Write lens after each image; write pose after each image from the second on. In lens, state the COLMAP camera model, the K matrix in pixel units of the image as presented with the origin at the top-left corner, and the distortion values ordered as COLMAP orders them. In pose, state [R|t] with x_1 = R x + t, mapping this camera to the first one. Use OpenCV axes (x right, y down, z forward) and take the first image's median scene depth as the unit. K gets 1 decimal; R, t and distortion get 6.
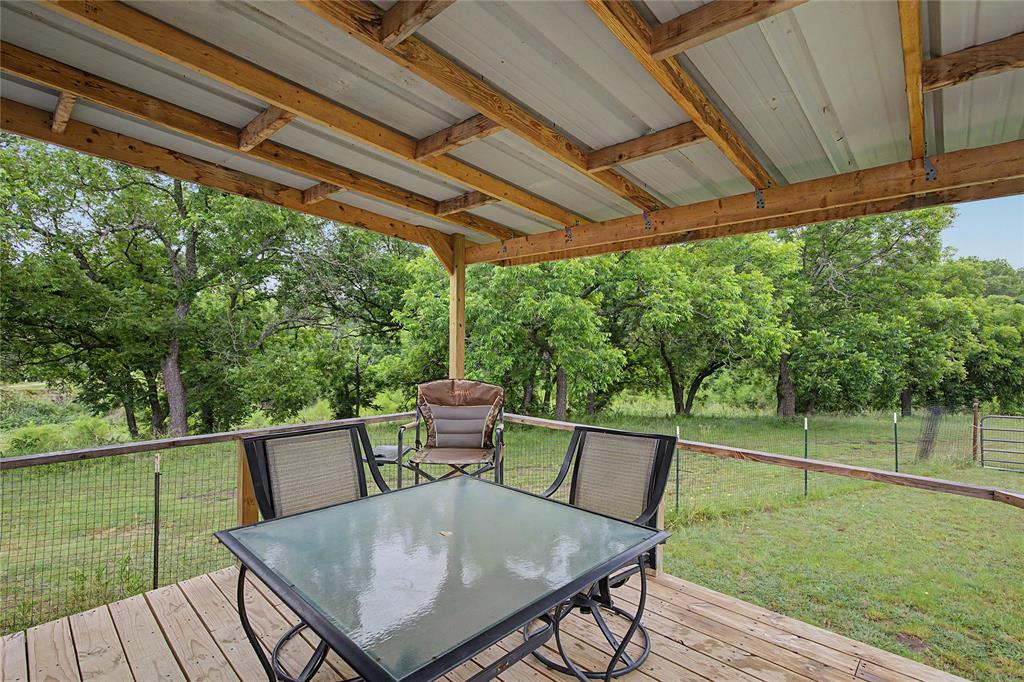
lens RADIAL K [[479.1, 0, 519.8], [0, 479.1, 343.4], [0, 0, 1]] dist [0.008345, 0.000111]
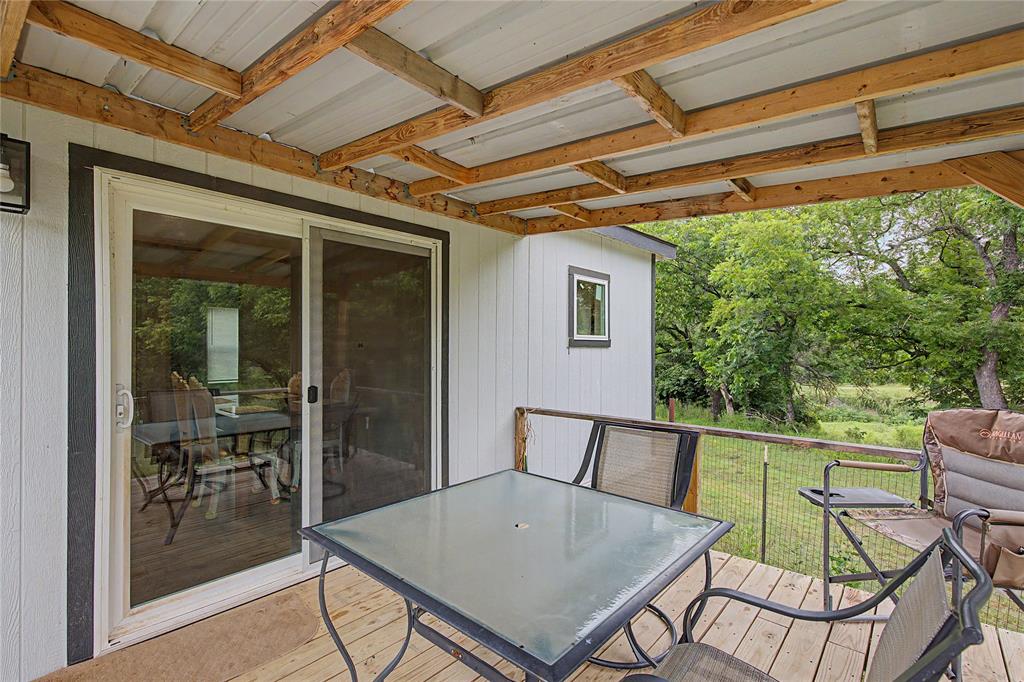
lens RADIAL K [[479.1, 0, 522.2], [0, 479.1, 345.3], [0, 0, 1]] dist [0.008345, 0.000111]
pose [[0.034931, -0.009828, -0.999341, 0.433126], [-0.002828, 0.999947, -0.009933, 0.006720], [0.999386, 0.003173, 0.034901, 0.449182]]
